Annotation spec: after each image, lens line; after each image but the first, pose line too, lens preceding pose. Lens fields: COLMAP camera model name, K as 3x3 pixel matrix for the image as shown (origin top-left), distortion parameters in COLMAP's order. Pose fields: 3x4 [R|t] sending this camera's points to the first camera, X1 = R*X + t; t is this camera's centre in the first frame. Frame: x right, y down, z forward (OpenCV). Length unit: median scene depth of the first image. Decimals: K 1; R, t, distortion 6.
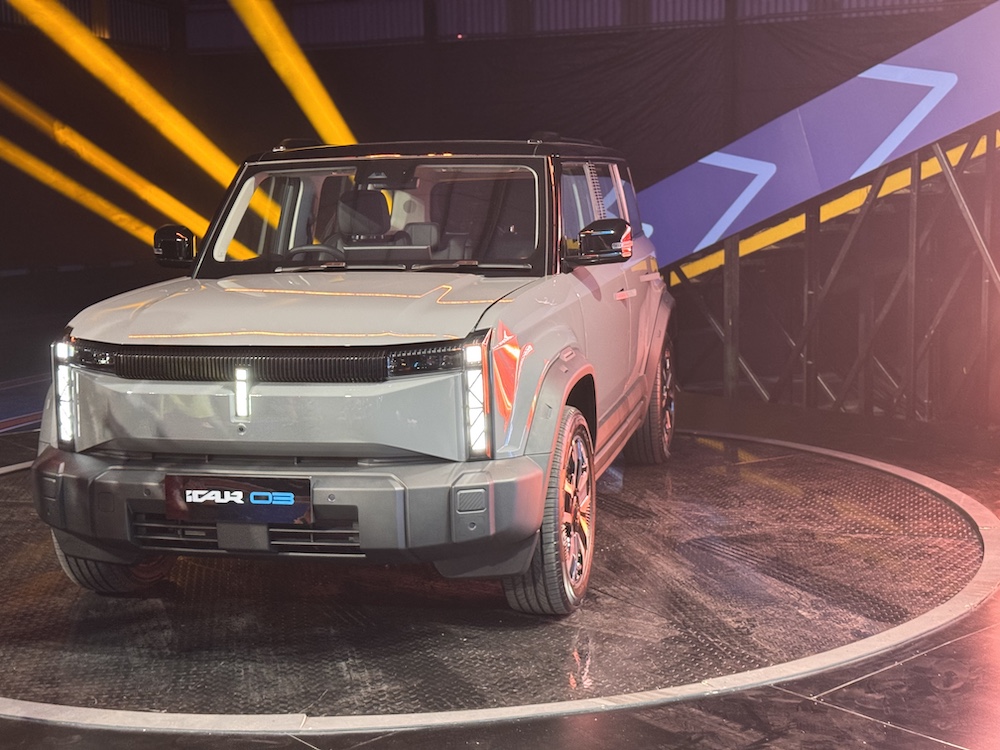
lens RADIAL K [[1406.1, 0, 504.7], [0, 1406.1, 375.8], [0, 0, 1]] dist [0.029072, 0.000000]
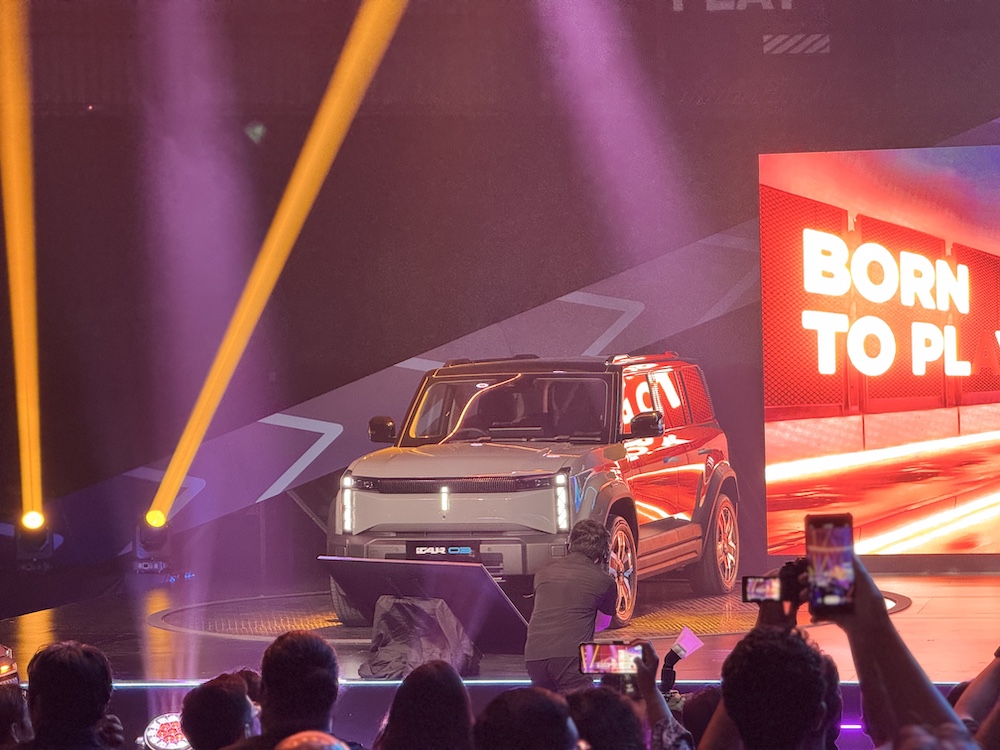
lens RADIAL K [[3459.4, 0, 499.3], [0, 3459.4, 374.8], [0, 0, 1]] dist [0.595911, 0.000000]
pose [[0.996312, -0.006822, -0.085527, 0.306580], [-0.003082, 0.993346, -0.115130, 0.394877], [0.085743, 0.114969, 0.989662, -3.804698]]
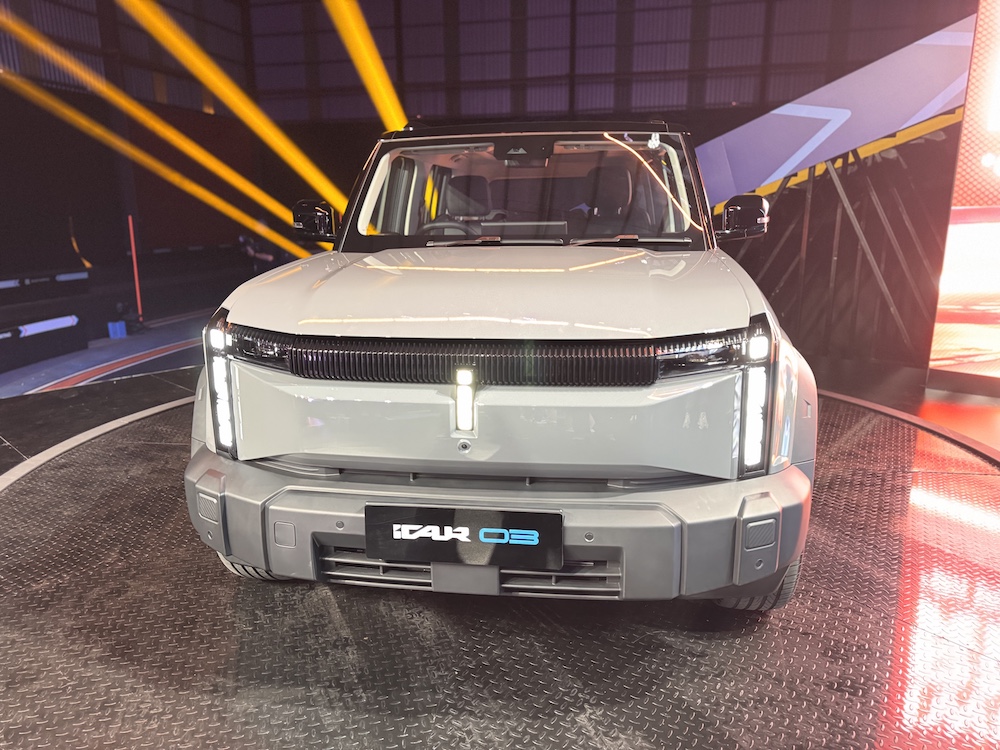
lens RADIAL K [[734.0, 0, 499.2], [0, 734.0, 399.8], [0, 0, 1]] dist [0.036422, -0.062278]
pose [[0.996125, -0.012292, 0.087087, -0.198327], [0.001820, 0.992855, 0.119316, -0.034948], [-0.087932, -0.118695, 0.989030, 0.588990]]
